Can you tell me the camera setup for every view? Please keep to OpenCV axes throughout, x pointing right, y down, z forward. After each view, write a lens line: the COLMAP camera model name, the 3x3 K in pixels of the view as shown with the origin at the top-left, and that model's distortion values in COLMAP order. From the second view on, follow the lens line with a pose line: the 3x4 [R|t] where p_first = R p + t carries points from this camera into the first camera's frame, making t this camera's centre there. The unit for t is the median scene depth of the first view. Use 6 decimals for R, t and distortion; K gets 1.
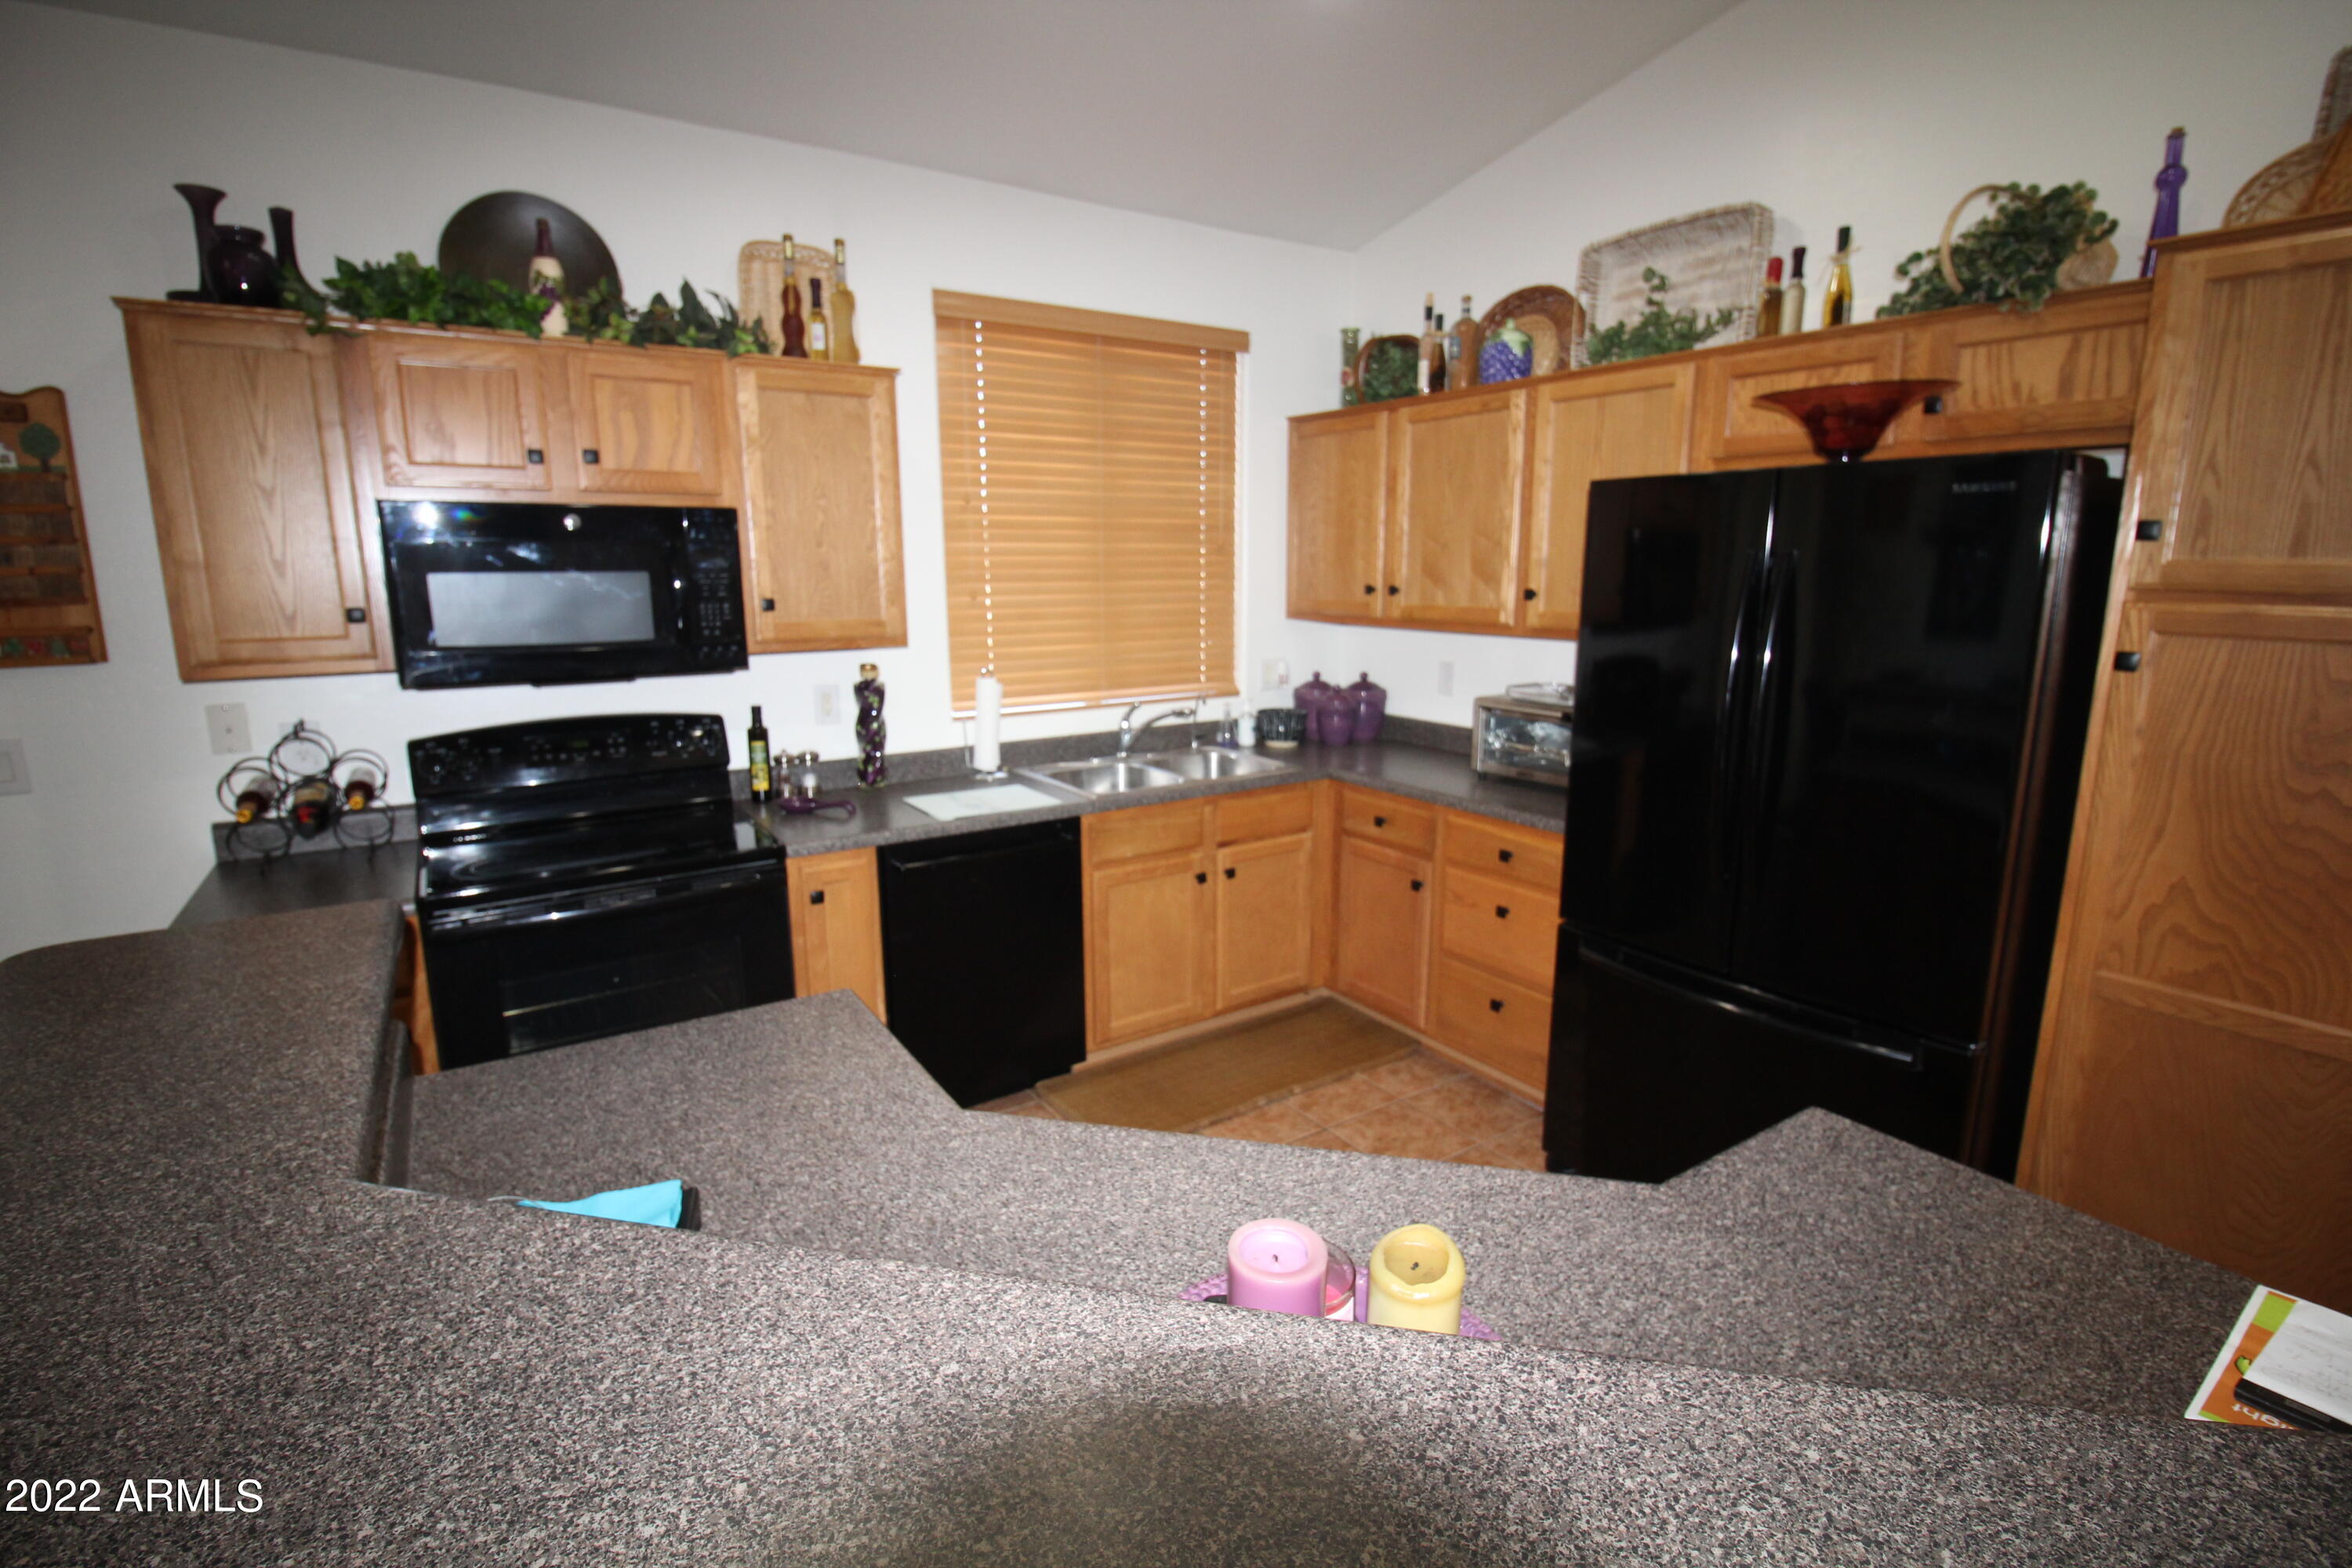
lens RADIAL K [[1076.5, 0, 1184.2], [0, 1076.5, 787.1], [0, 0, 1]] dist [-0.009600, -0.006505]
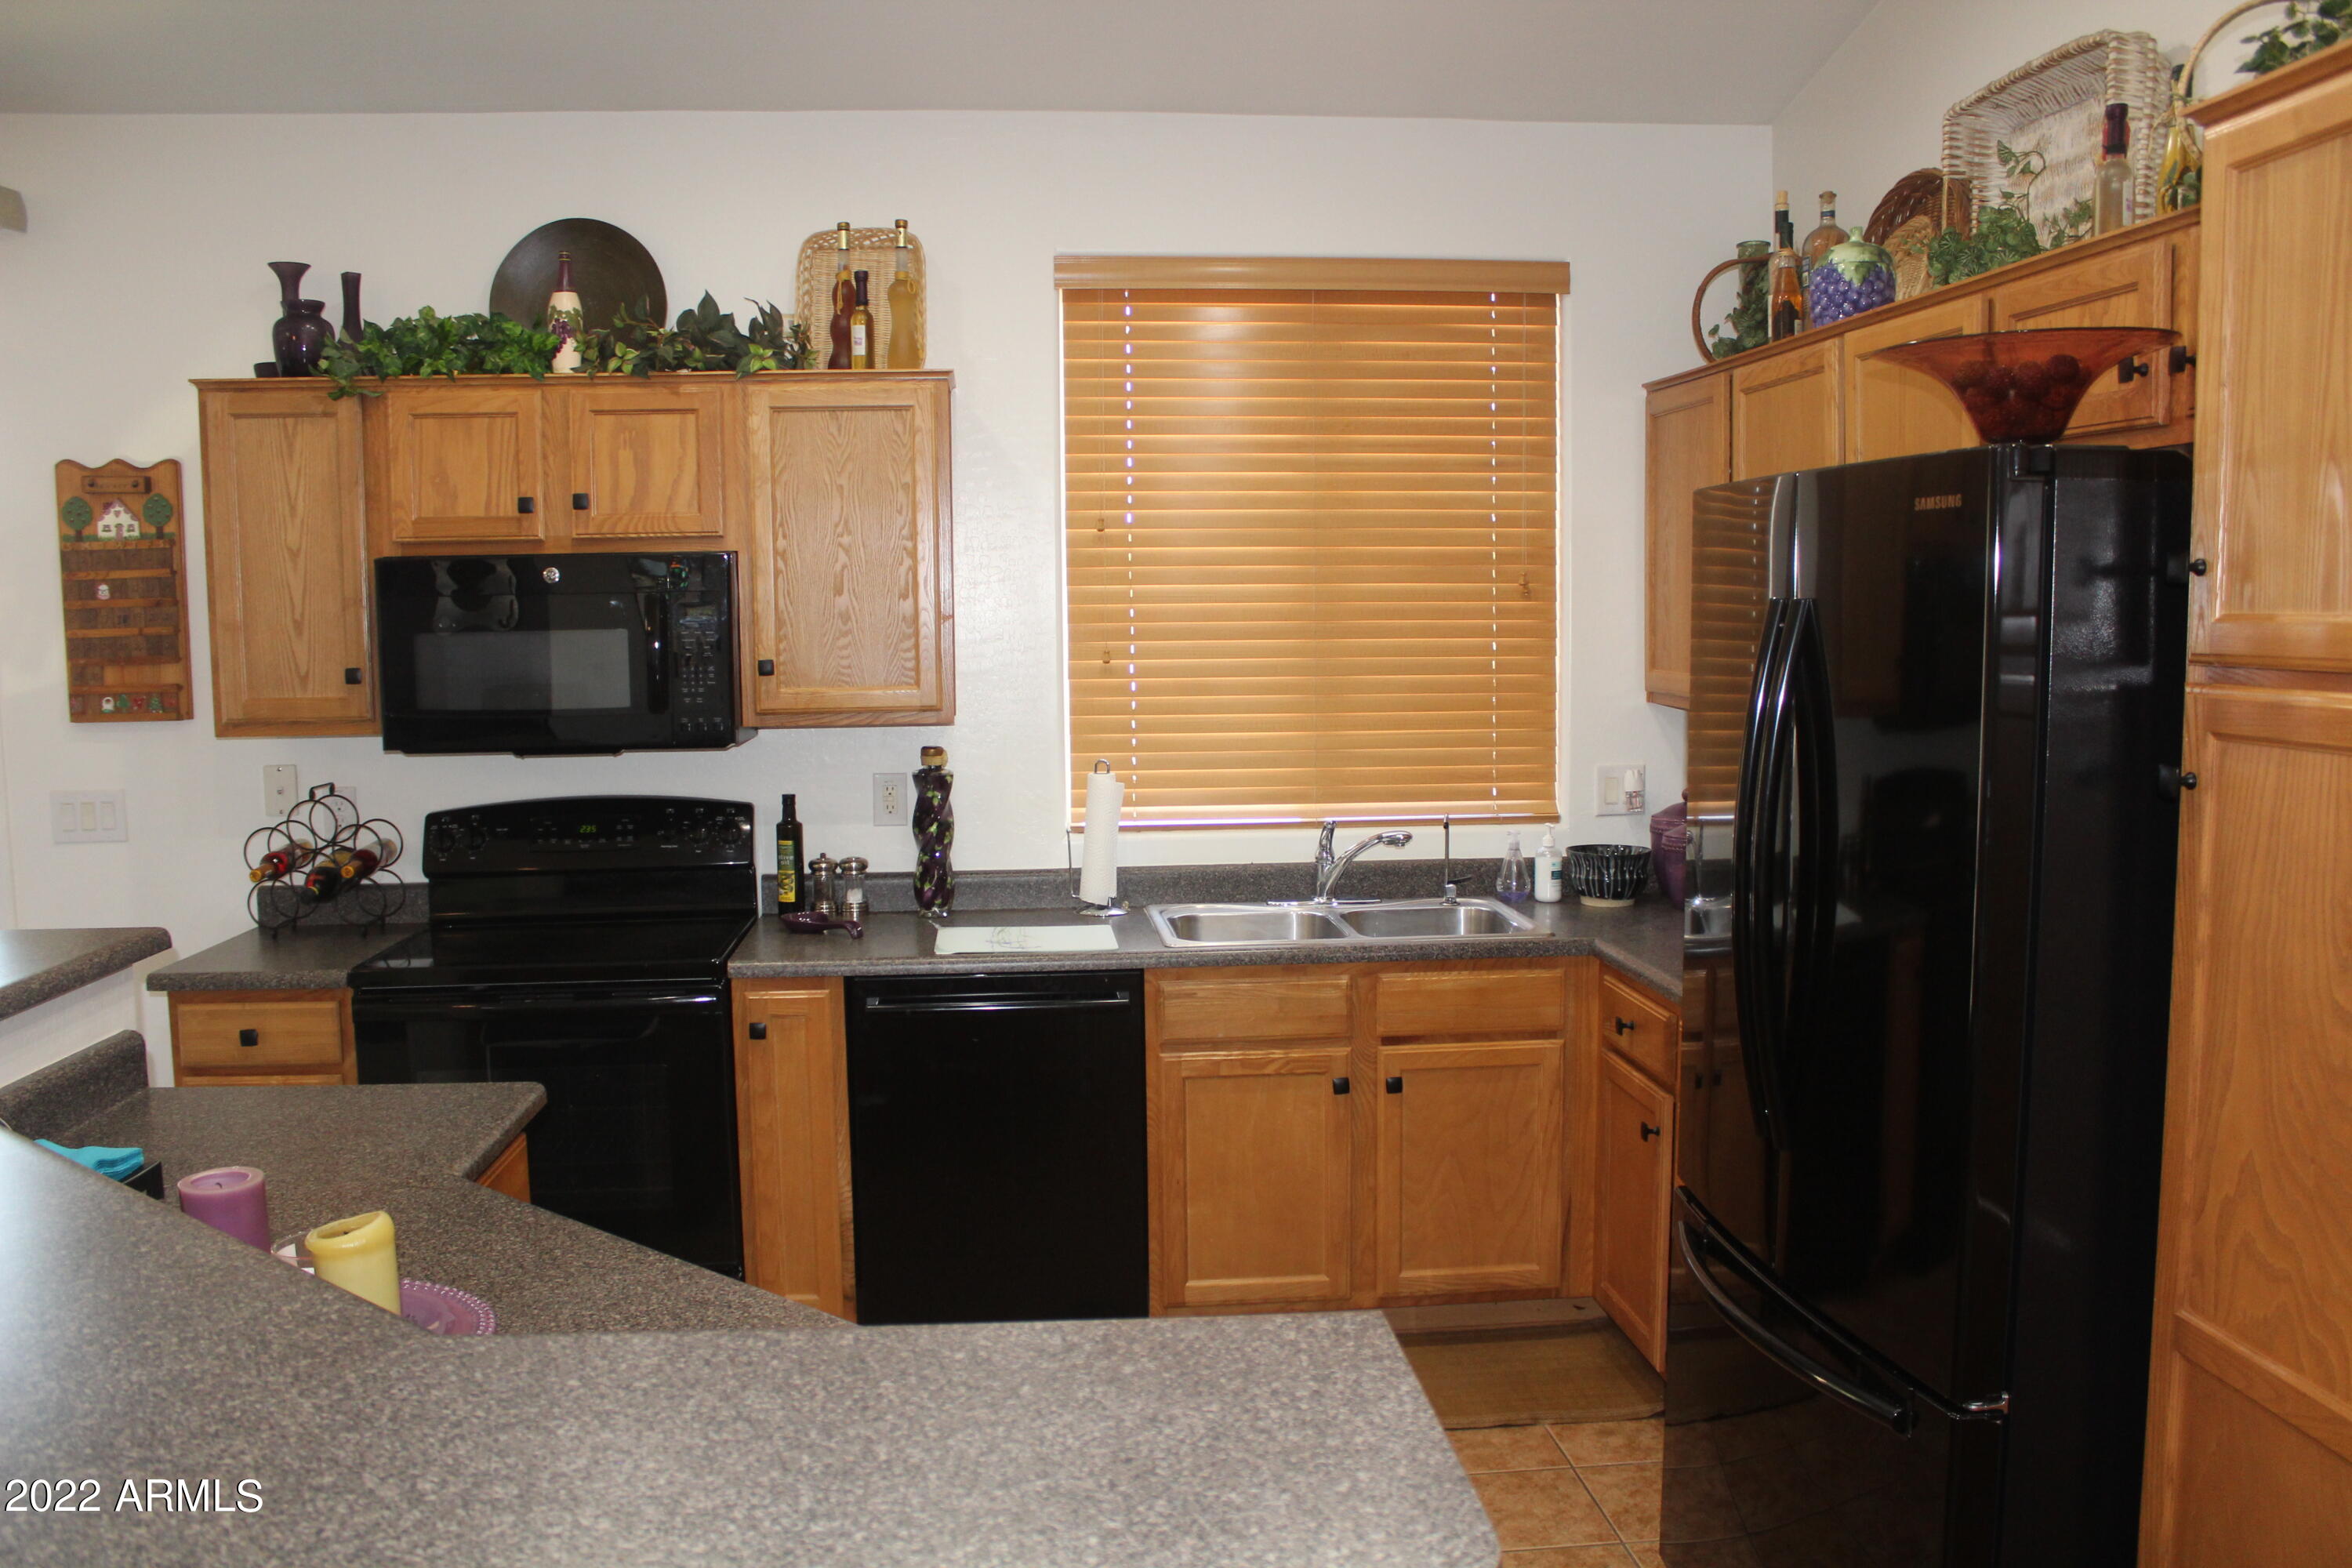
lens RADIAL K [[1943.3, 0, 1192.5], [0, 1943.3, 836.9], [0, 0, 1]] dist [-0.142819, 0.074459]
pose [[0.883741, 0.050535, -0.465240, 0.517848], [-0.089959, 0.993956, -0.062917, 0.017204], [0.459249, 0.097455, 0.882946, -0.109948]]
